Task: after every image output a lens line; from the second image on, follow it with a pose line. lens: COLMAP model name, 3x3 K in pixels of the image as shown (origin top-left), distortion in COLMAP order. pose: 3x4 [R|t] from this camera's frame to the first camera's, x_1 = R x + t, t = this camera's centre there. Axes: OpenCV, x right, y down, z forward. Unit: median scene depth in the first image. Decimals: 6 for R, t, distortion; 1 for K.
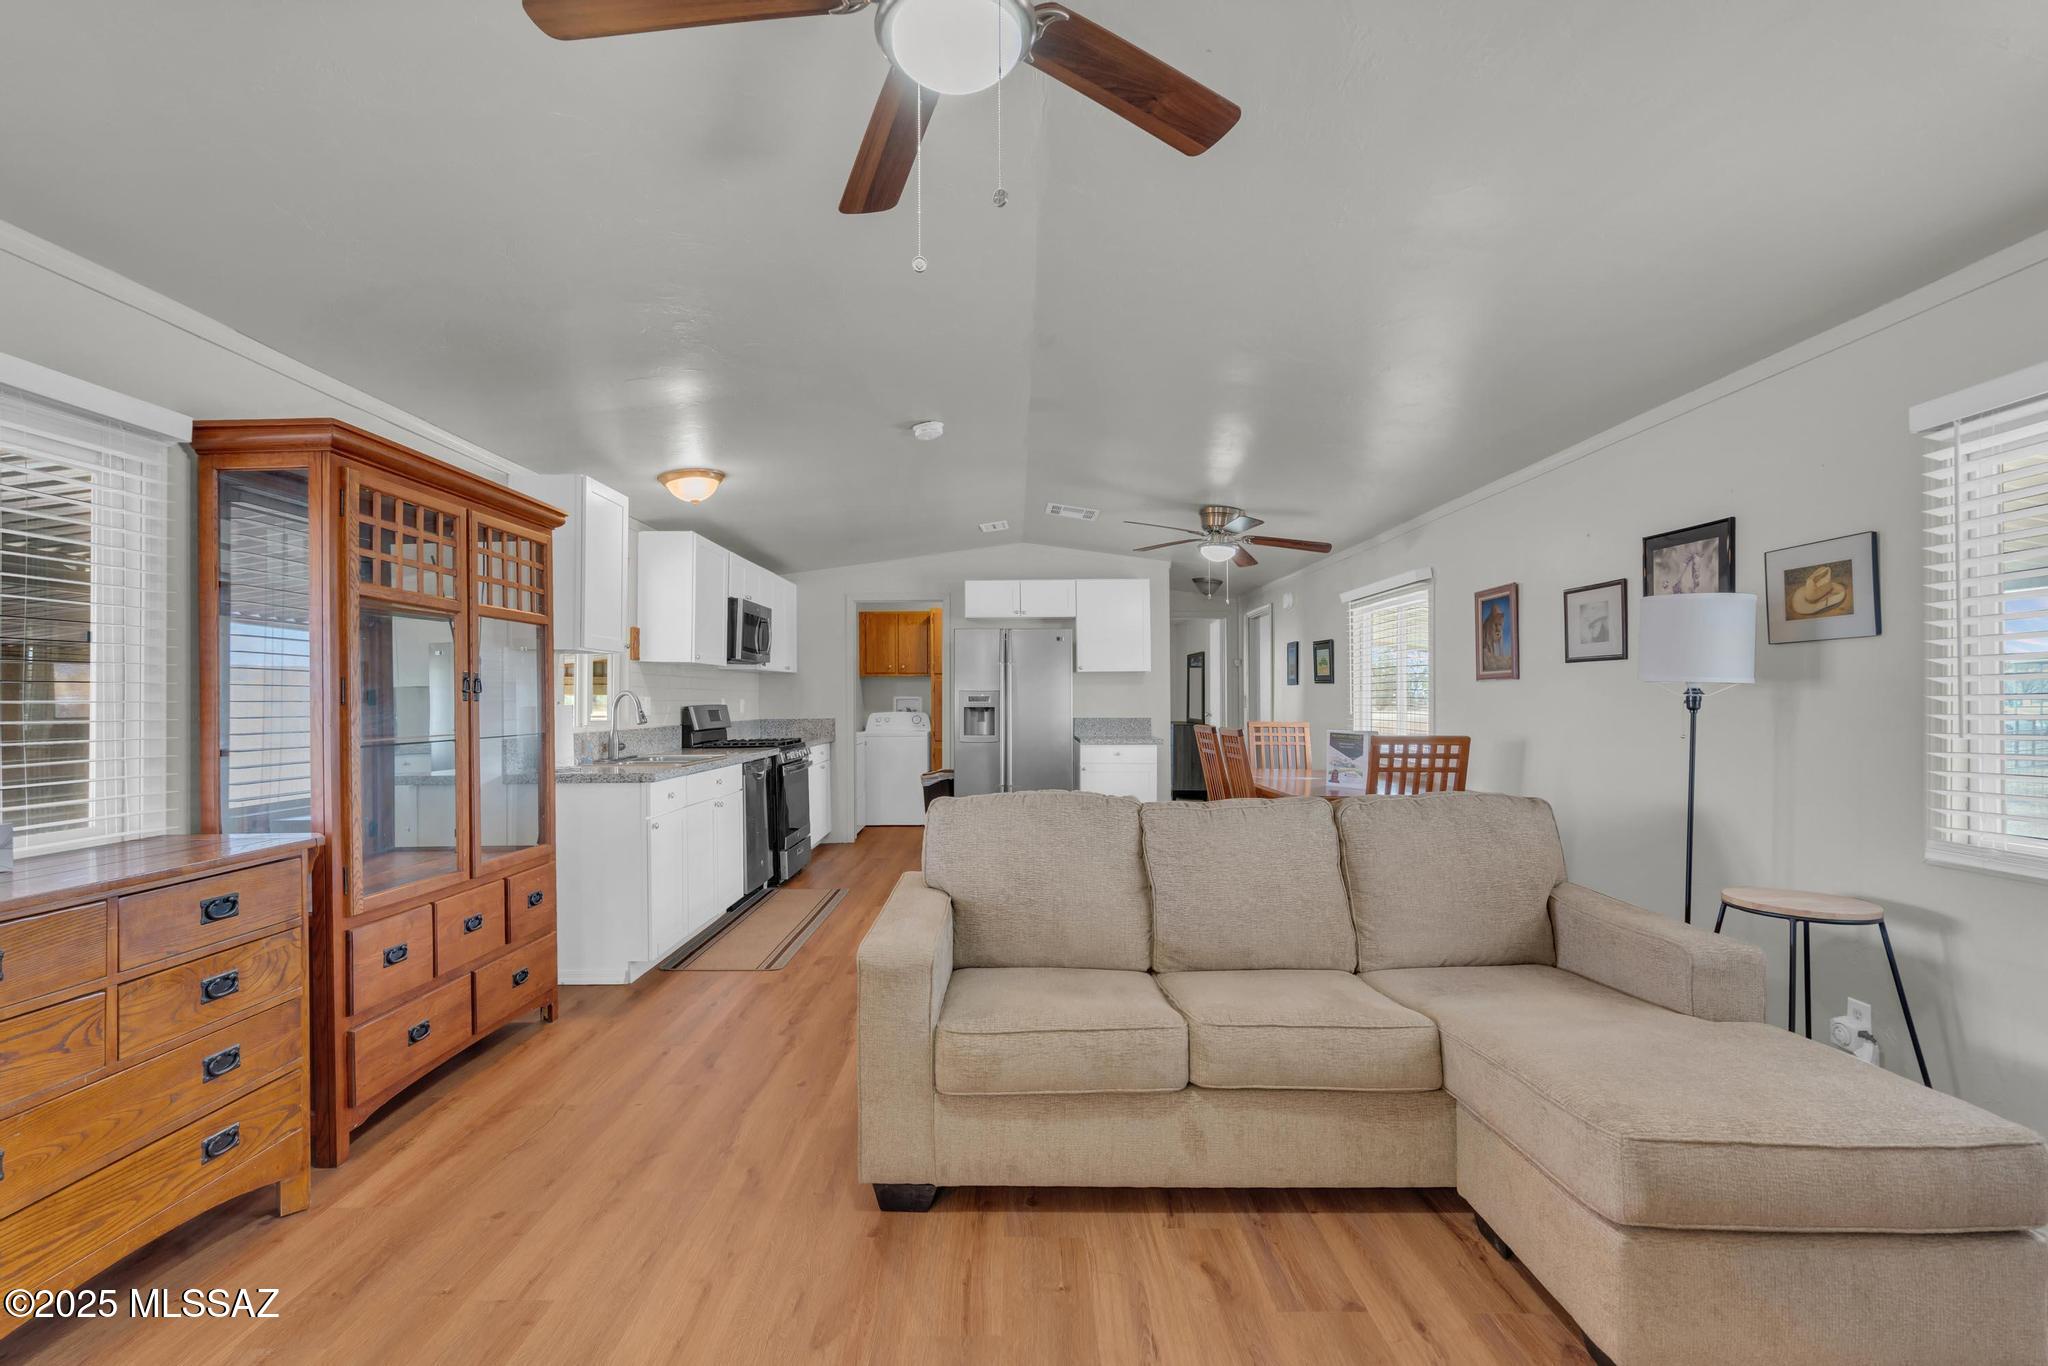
lens RADIAL K [[933.1, 0, 1025.7], [0, 933.1, 698.8], [0, 0, 1]] dist [-0.014907, 0.007623]
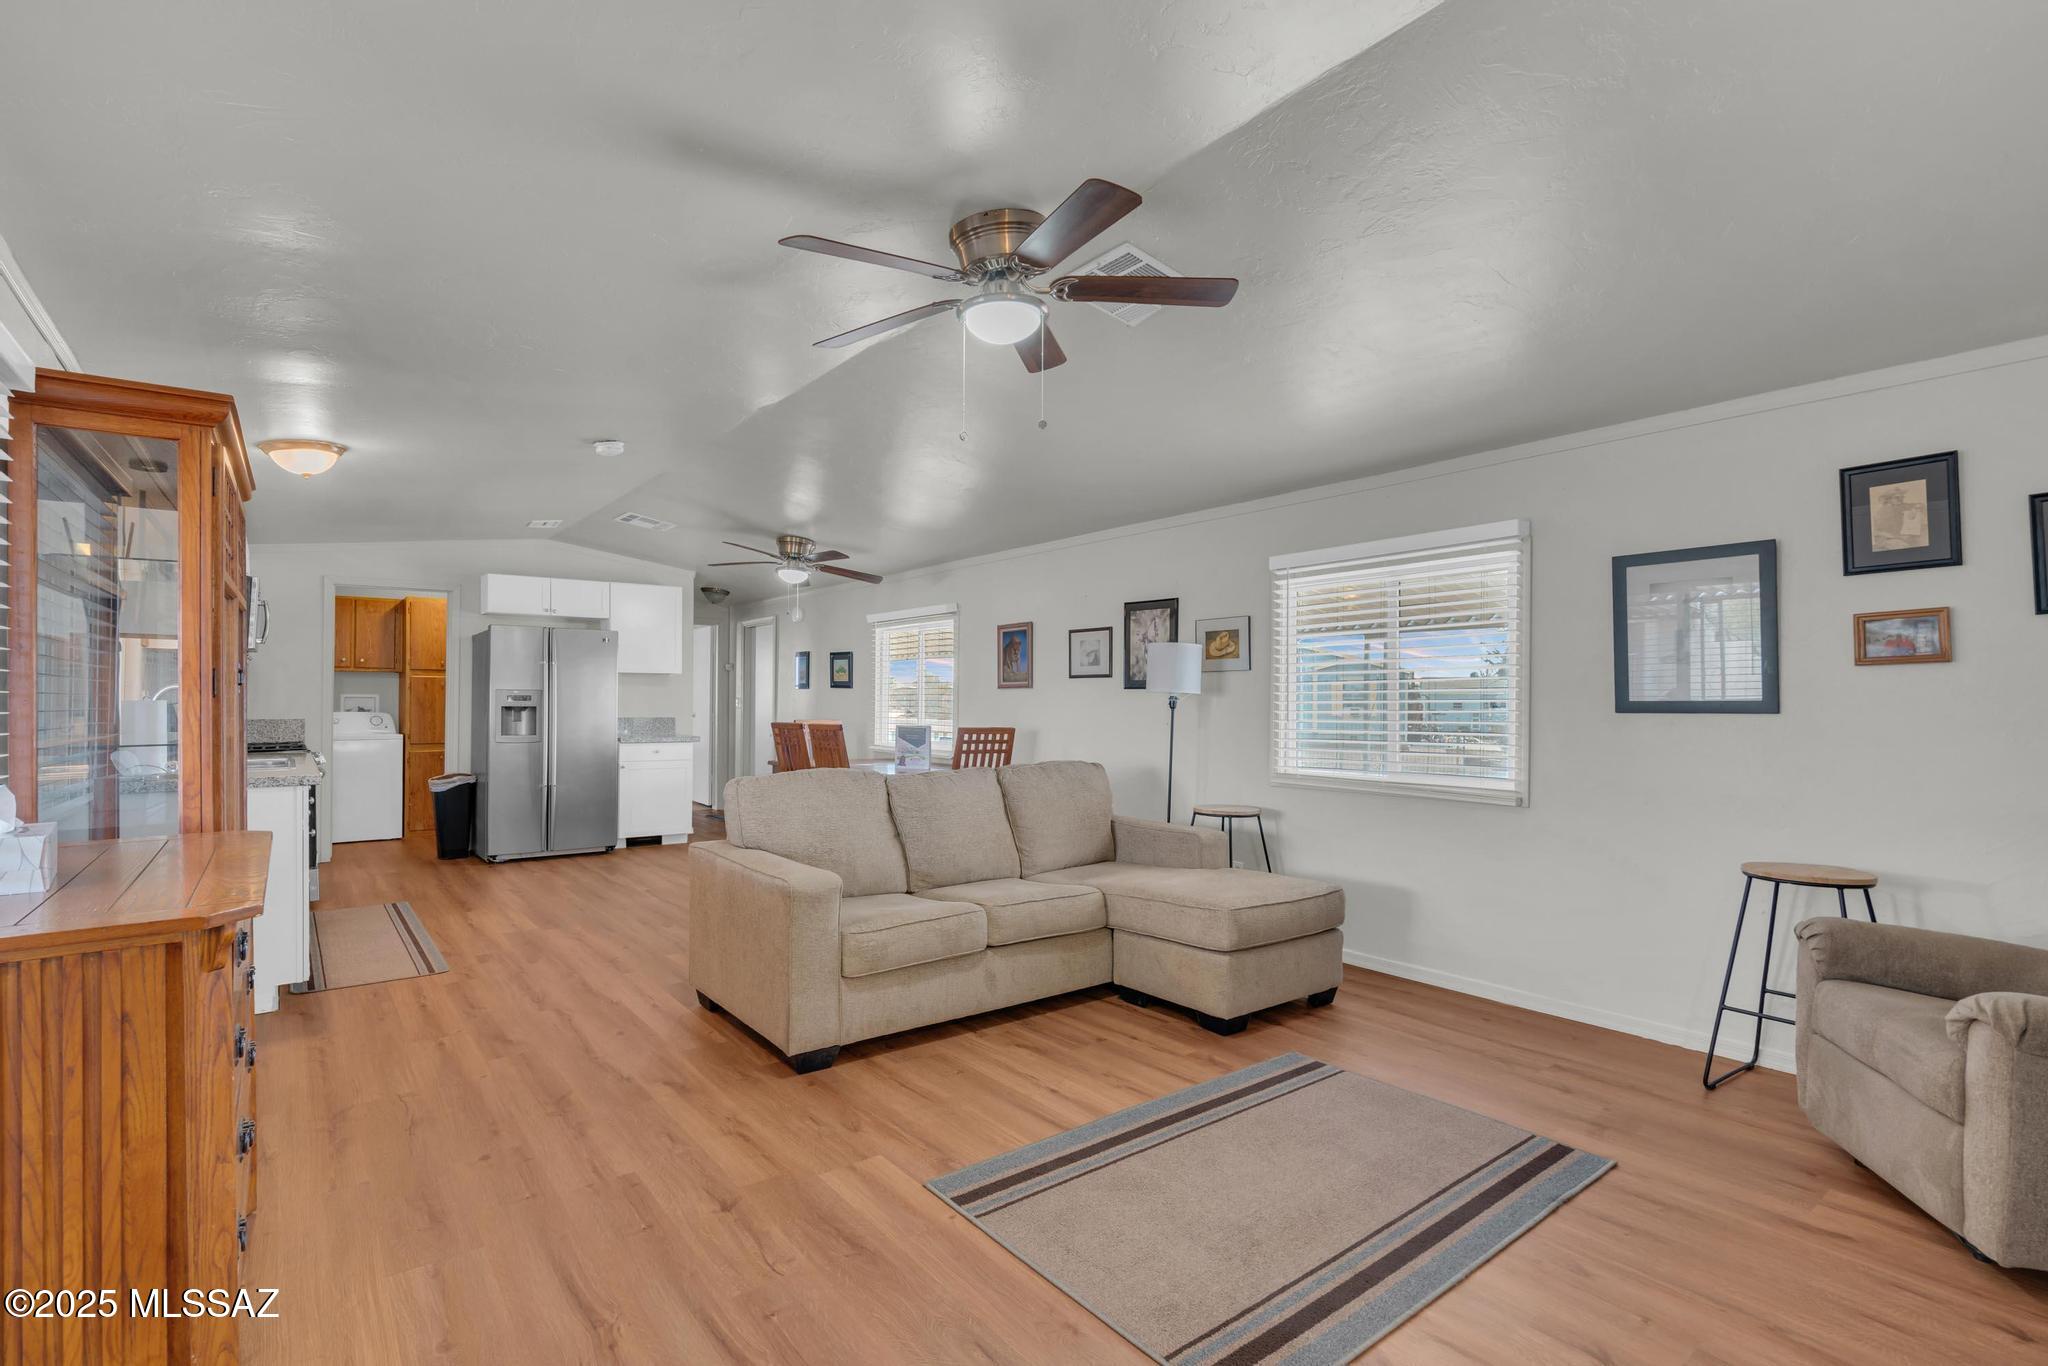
lens RADIAL K [[933.1, 0, 1025.7], [0, 933.1, 698.8], [0, 0, 1]] dist [-0.014907, 0.007623]
pose [[0.785455, 0.010487, 0.618830, -0.583965], [-0.008325, 0.999945, -0.006380, 0.007100], [-0.618863, -0.000141, 0.785499, -0.212575]]
